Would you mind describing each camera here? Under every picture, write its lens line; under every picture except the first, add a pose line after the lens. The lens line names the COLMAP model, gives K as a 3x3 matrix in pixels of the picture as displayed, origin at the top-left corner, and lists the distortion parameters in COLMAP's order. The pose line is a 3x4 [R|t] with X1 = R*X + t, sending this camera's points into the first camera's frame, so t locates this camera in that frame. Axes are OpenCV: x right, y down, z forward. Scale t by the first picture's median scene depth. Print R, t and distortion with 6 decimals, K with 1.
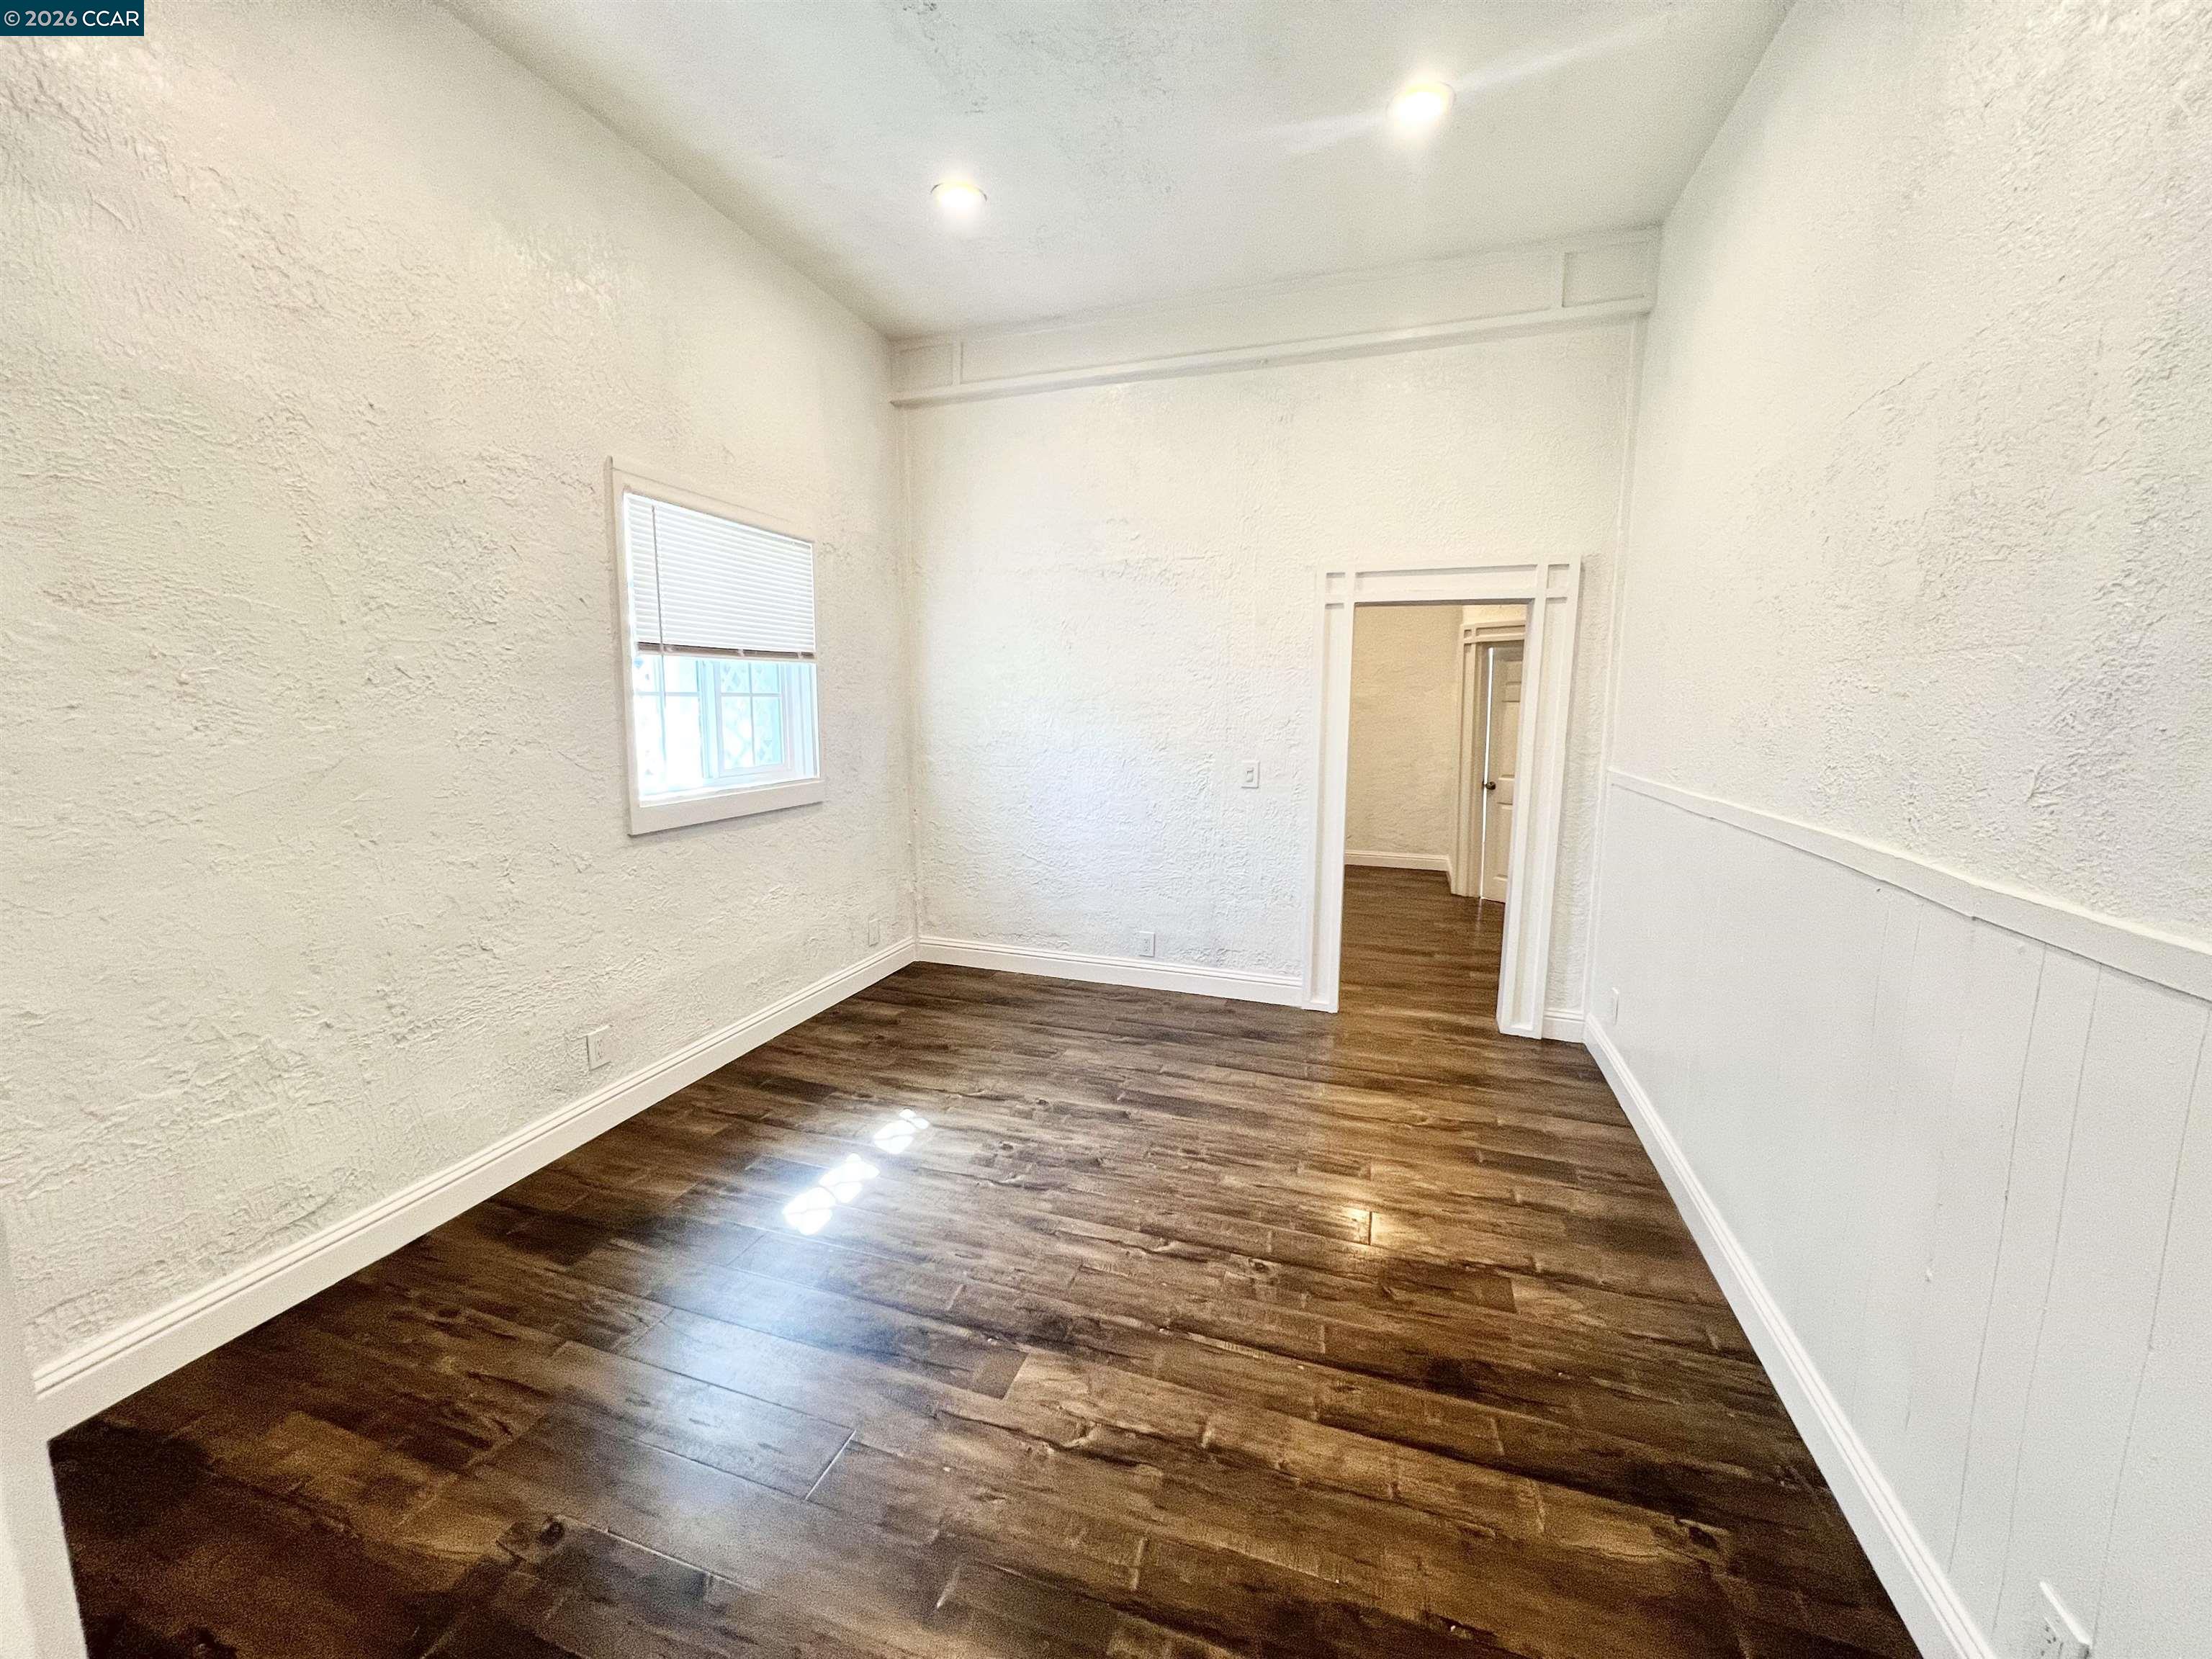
lens RADIAL K [[884.7, 0, 1103.0], [0, 884.7, 825.2], [0, 0, 1]] dist [-0.000566, -0.000037]
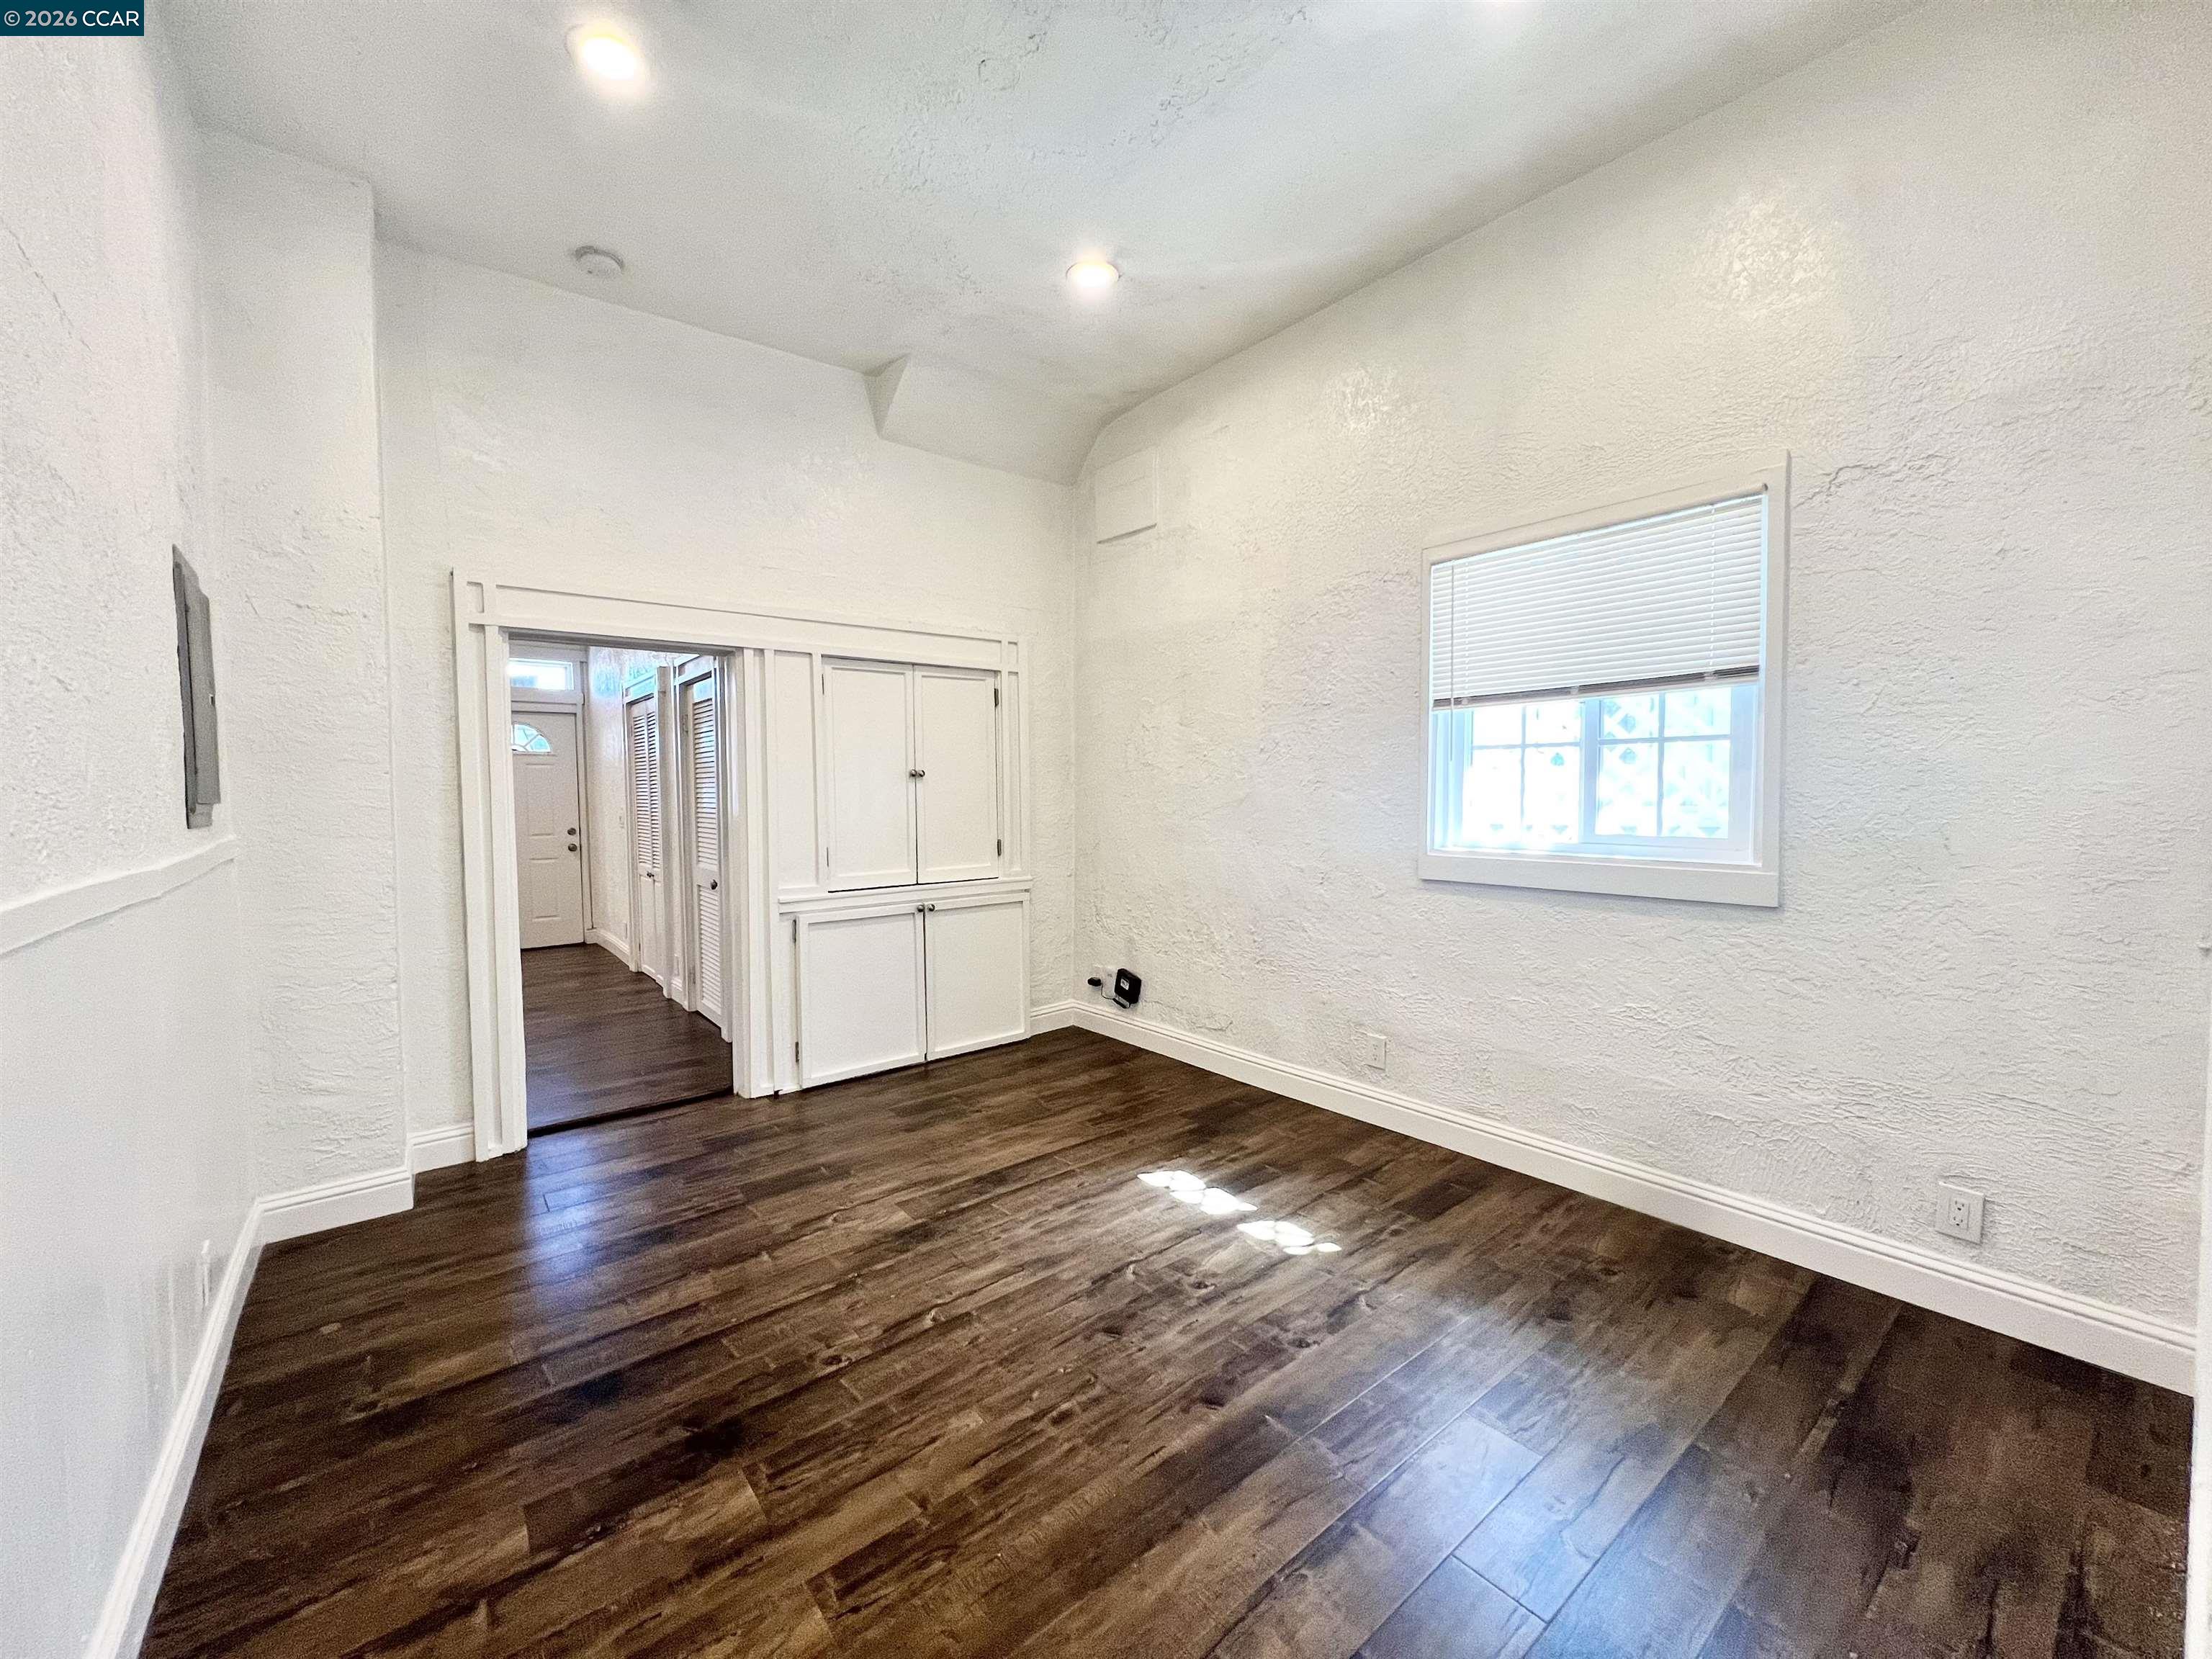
lens RADIAL K [[884.7, 0, 1096.1], [0, 884.7, 827.0], [0, 0, 1]] dist [-0.000566, -0.000037]
pose [[-0.554488, 0.031665, -0.831589, 0.641639], [-0.115757, 0.986626, 0.114754, -0.141541], [0.824102, 0.159892, -0.543407, 1.368948]]
